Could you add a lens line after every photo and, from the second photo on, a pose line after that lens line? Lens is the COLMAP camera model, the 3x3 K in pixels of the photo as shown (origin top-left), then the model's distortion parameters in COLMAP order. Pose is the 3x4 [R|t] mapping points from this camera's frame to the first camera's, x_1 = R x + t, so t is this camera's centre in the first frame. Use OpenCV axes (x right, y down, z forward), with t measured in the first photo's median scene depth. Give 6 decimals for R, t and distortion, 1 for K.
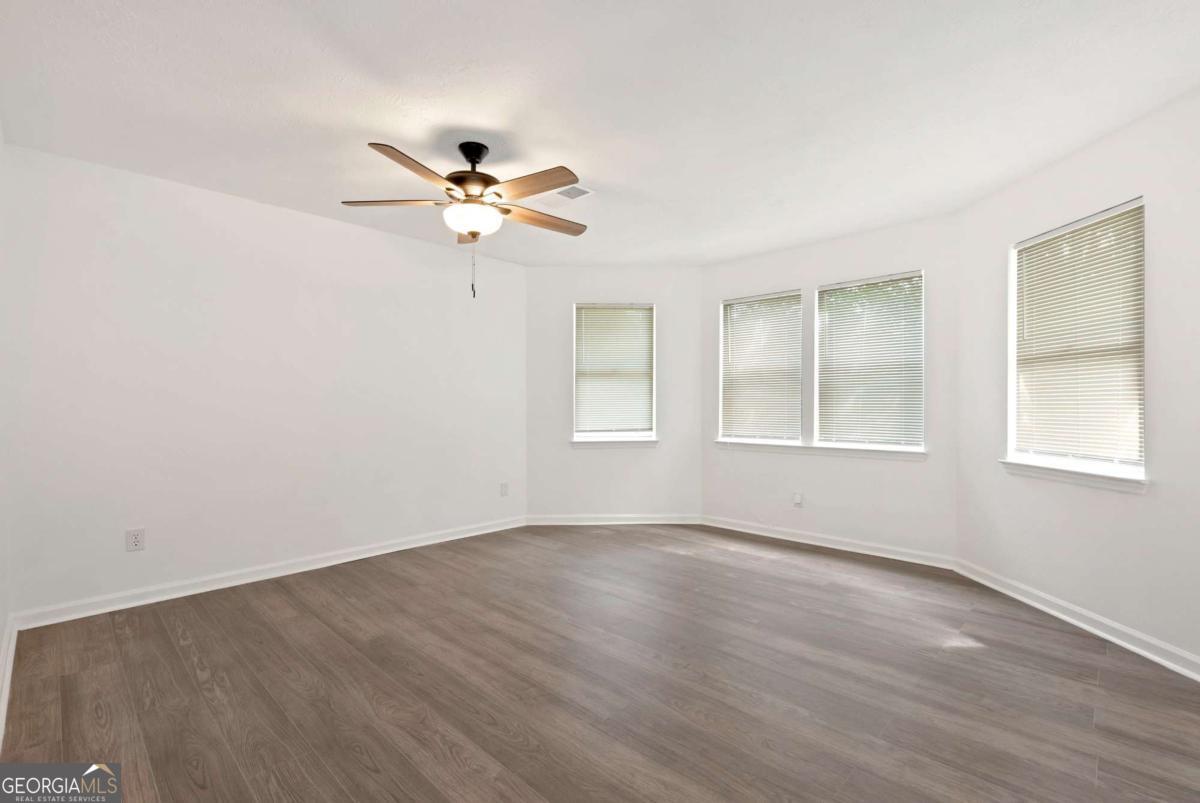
lens RADIAL K [[532.4, 0, 600.0], [0, 532.4, 401.5], [0, 0, 1]] dist [-0.002134, -0.000427]
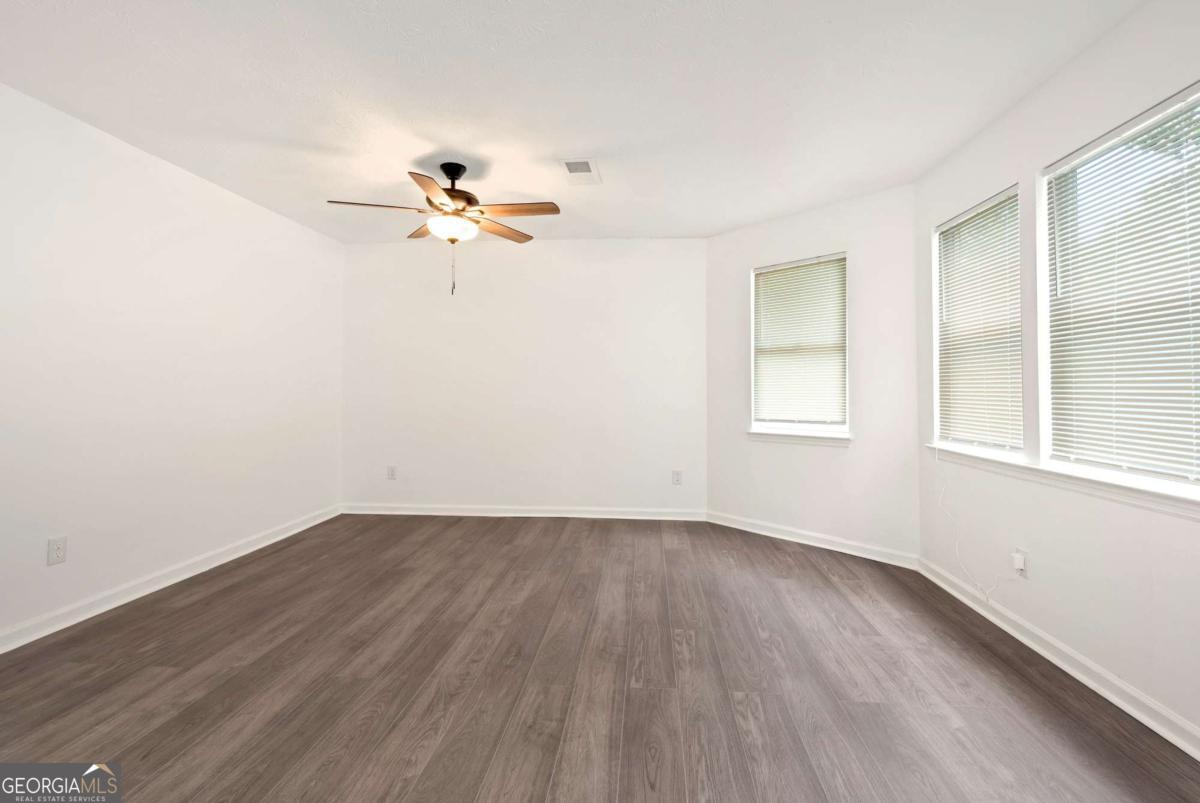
lens RADIAL K [[545.3, 0, 606.4], [0, 545.3, 364.3], [0, 0, 1]] dist [0.003120, 0.000000]
pose [[0.637440, -0.030504, -0.769896, 0.712893], [-0.000858, 0.999187, -0.040299, 0.004015], [0.770499, 0.026349, 0.636896, 0.402338]]
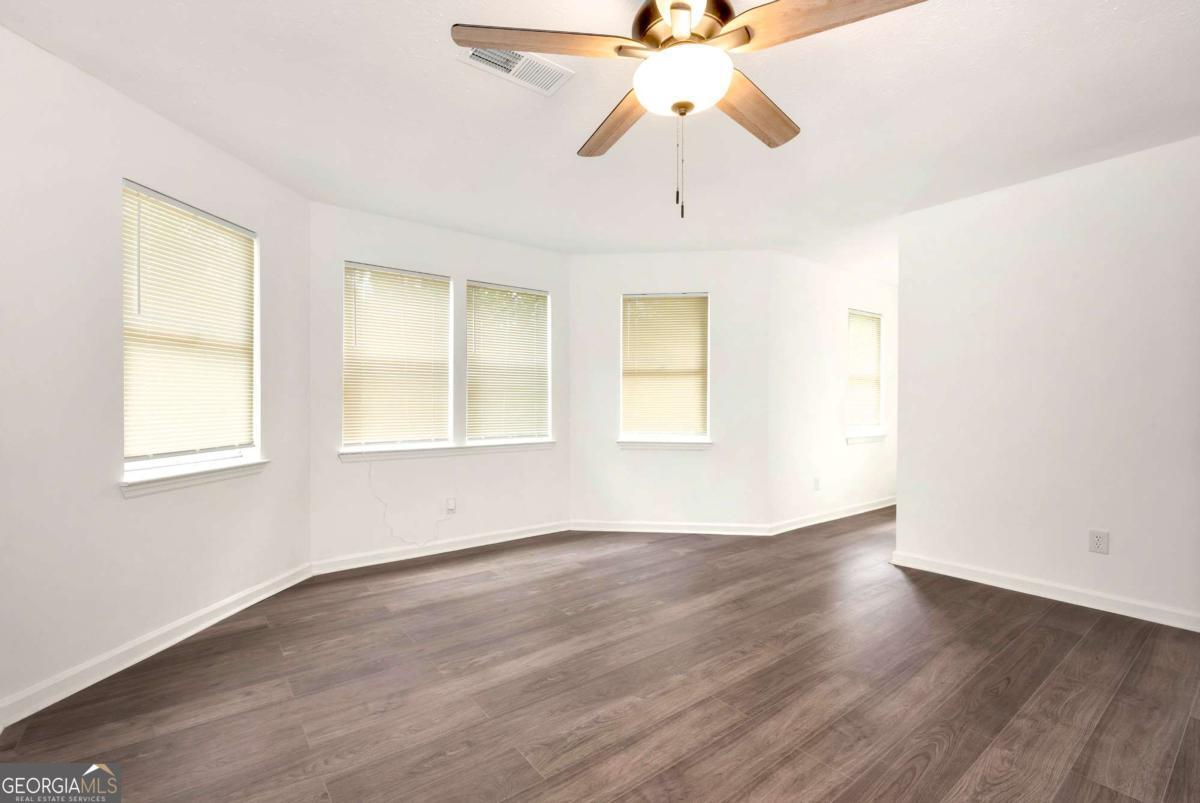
lens RADIAL K [[532.4, 0, 600.0], [0, 532.4, 401.5], [0, 0, 1]] dist [-0.002134, -0.000427]
pose [[0.145682, 0.003846, 0.989324, -0.663745], [-0.003619, 0.999988, -0.003354, 0.008122], [-0.989325, -0.003092, 0.145695, 0.804267]]
